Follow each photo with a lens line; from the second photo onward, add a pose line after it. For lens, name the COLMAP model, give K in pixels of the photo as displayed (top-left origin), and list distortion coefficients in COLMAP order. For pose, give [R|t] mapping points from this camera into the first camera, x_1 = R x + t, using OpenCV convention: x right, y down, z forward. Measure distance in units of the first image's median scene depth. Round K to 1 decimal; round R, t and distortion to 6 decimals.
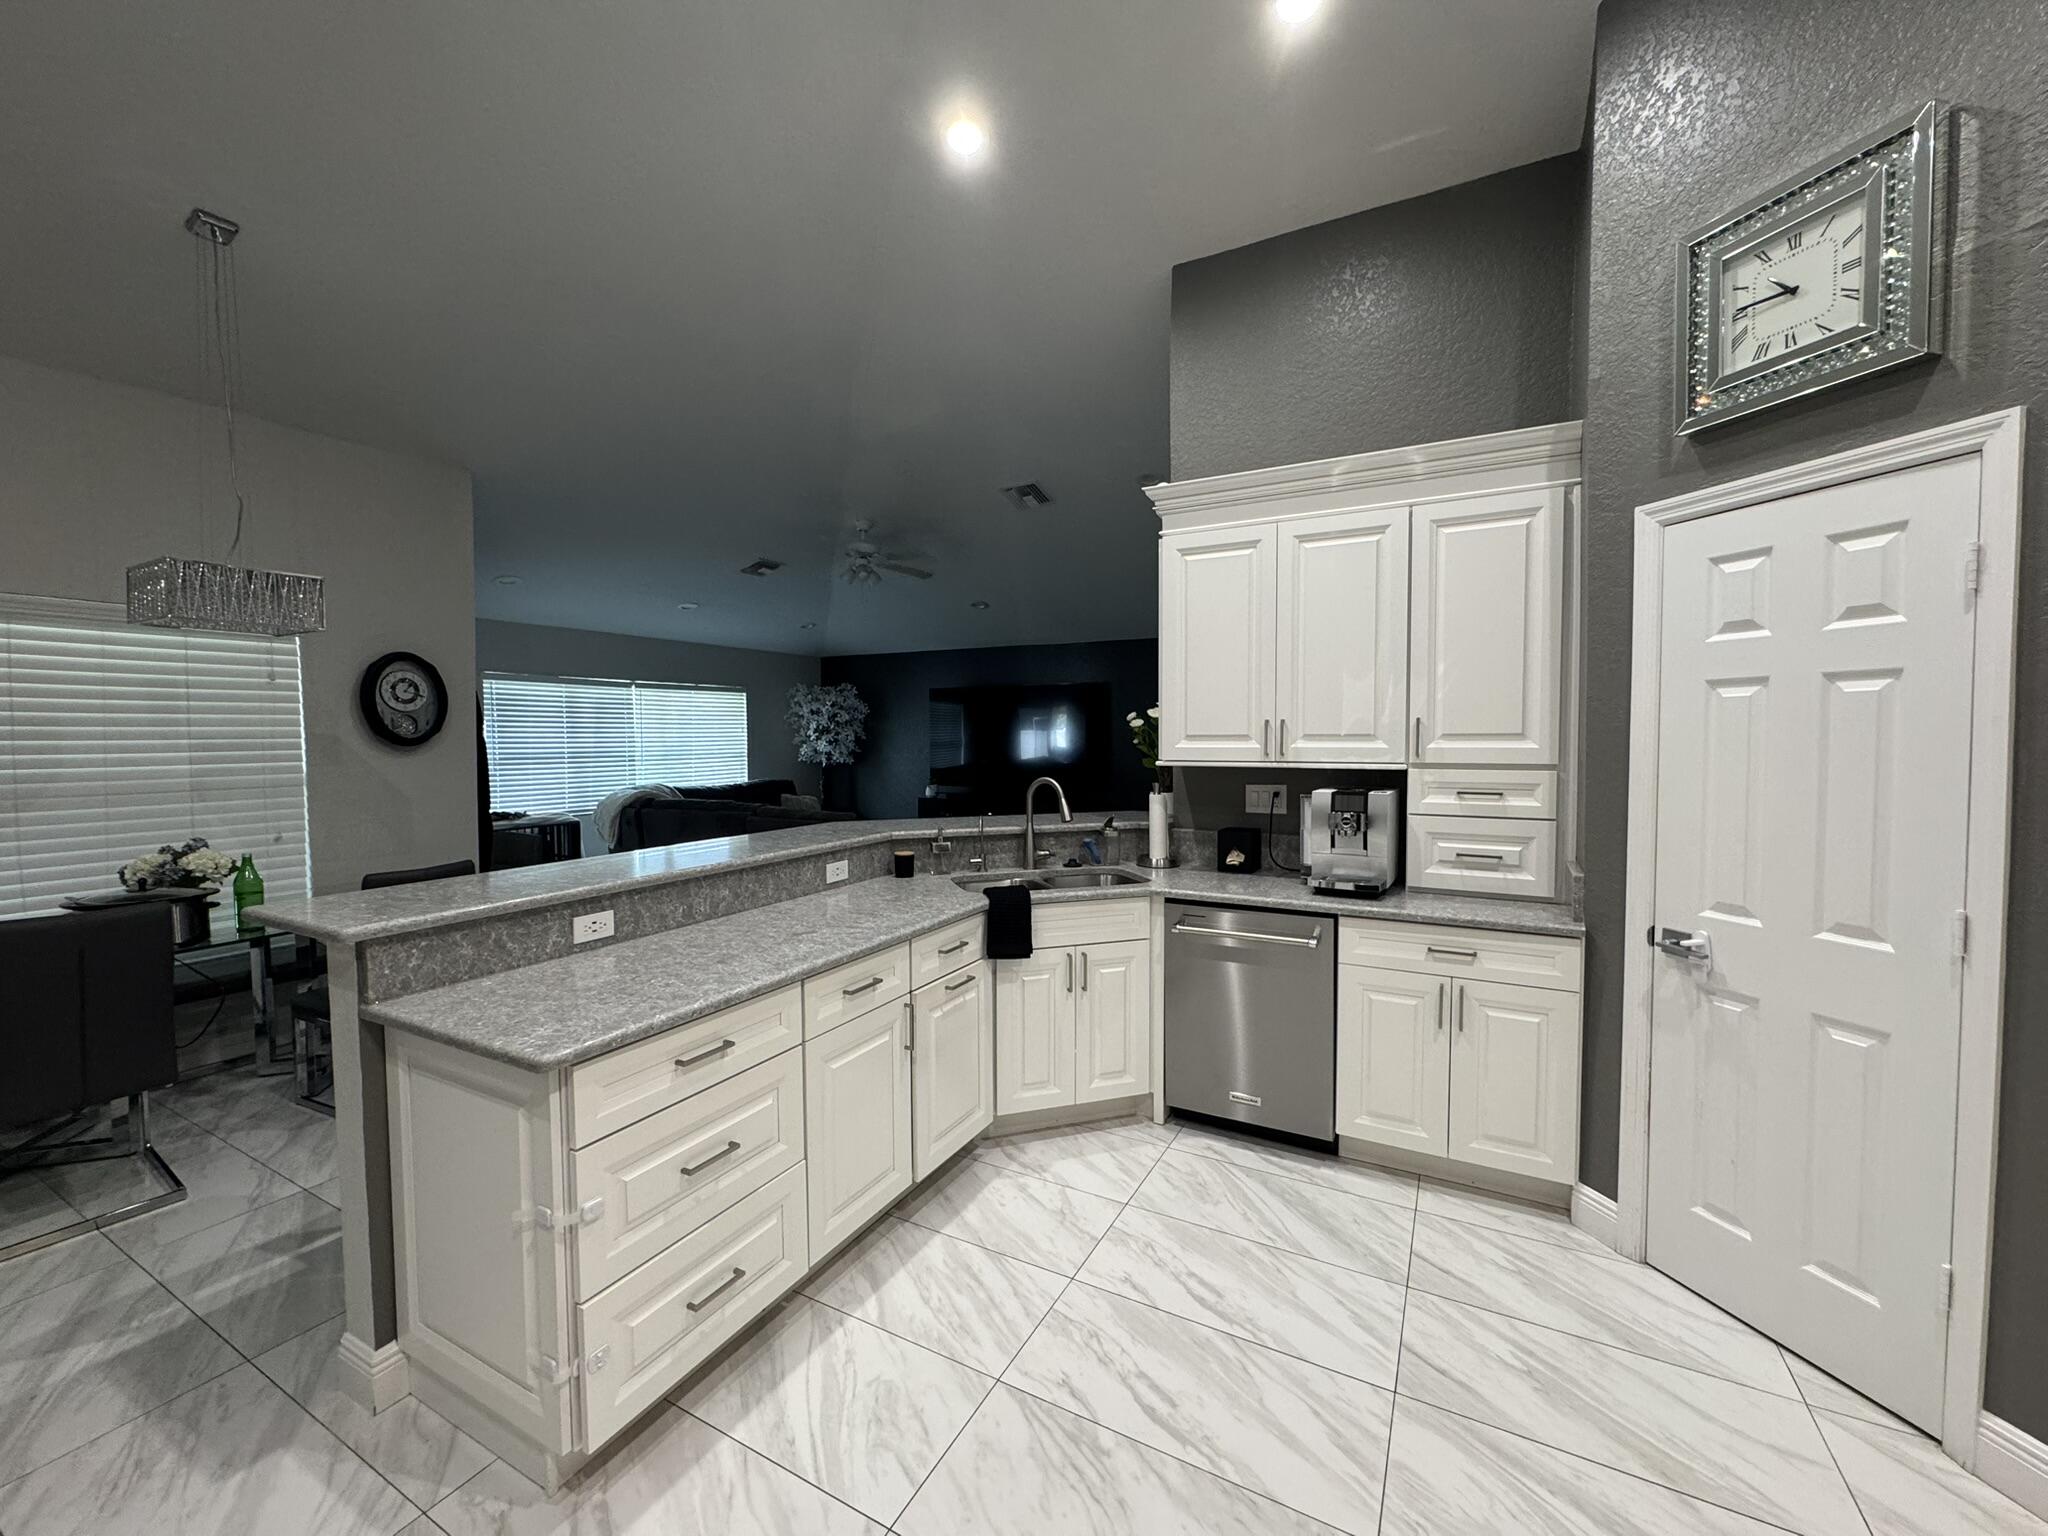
lens RADIAL K [[817.0, 0, 1020.8], [0, 817.0, 766.7], [0, 0, 1]] dist [-0.003259, 0.000417]
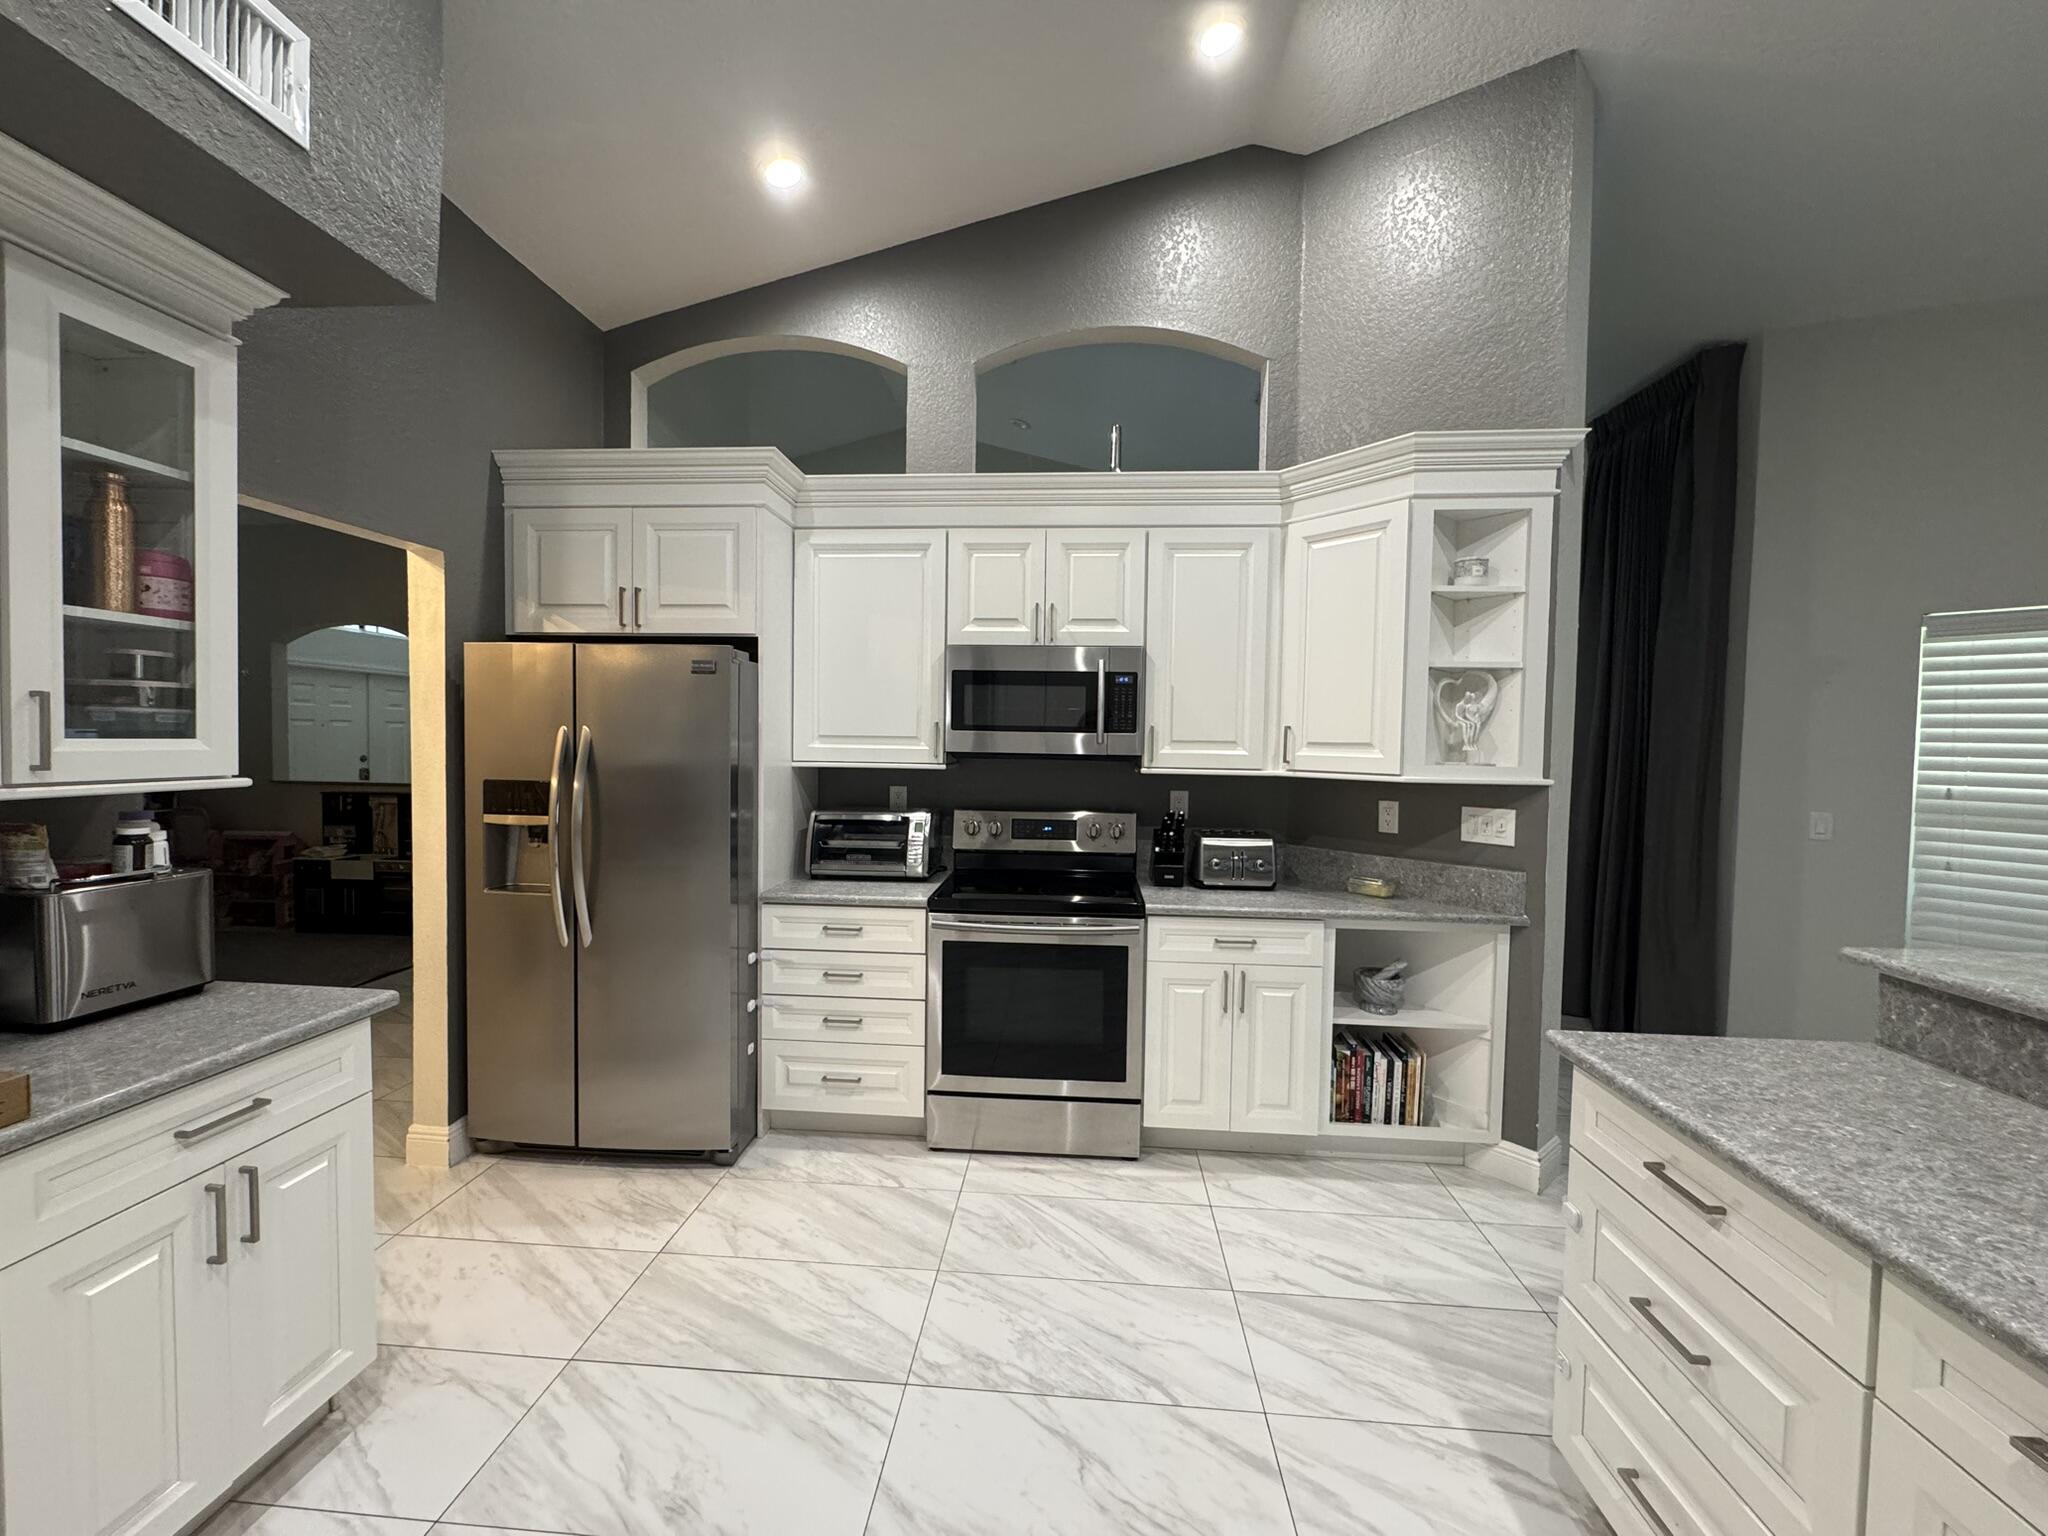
lens RADIAL K [[817.0, 0, 1021.1], [0, 817.0, 767.4], [0, 0, 1]] dist [-0.003259, 0.000417]
pose [[-0.912203, 0.002523, -0.409730, 0.272679], [-0.030225, 0.996842, 0.073431, -0.032895], [0.408622, 0.079368, -0.909246, 0.858329]]
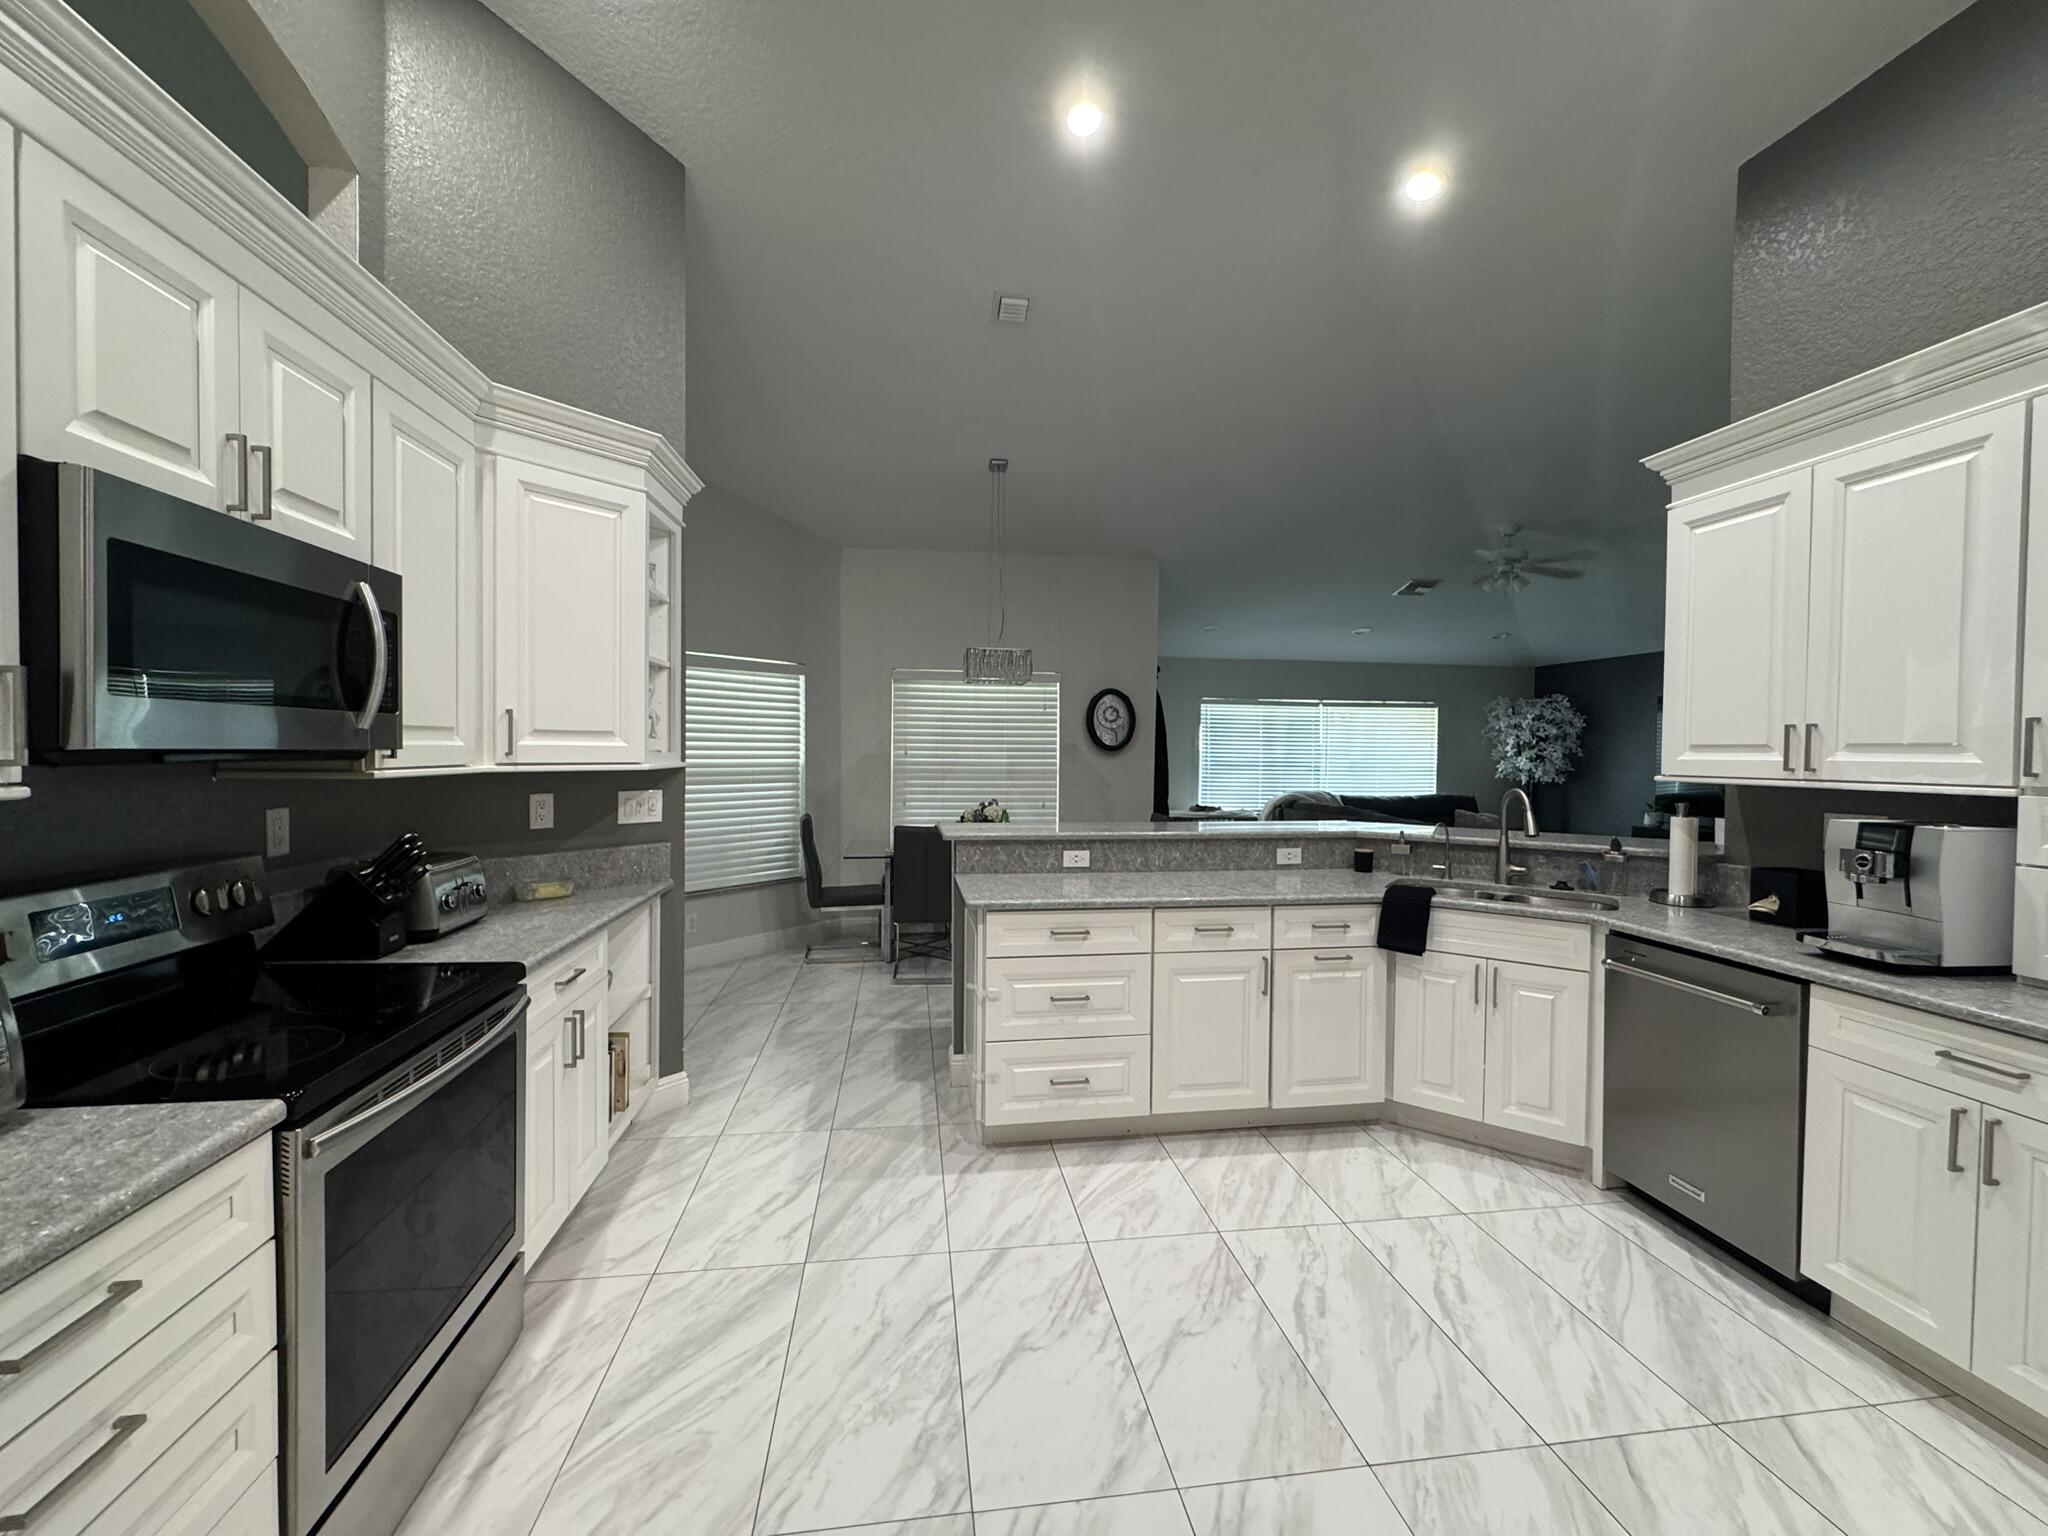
lens RADIAL K [[817.0, 0, 1021.7], [0, 817.0, 767.5], [0, 0, 1]] dist [-0.003259, 0.000417]
pose [[0.599174, 0.028064, -0.800127, 0.524144], [-0.045430, 0.998967, 0.001018, 0.015877], [0.799329, 0.035740, 0.599830, -0.038581]]
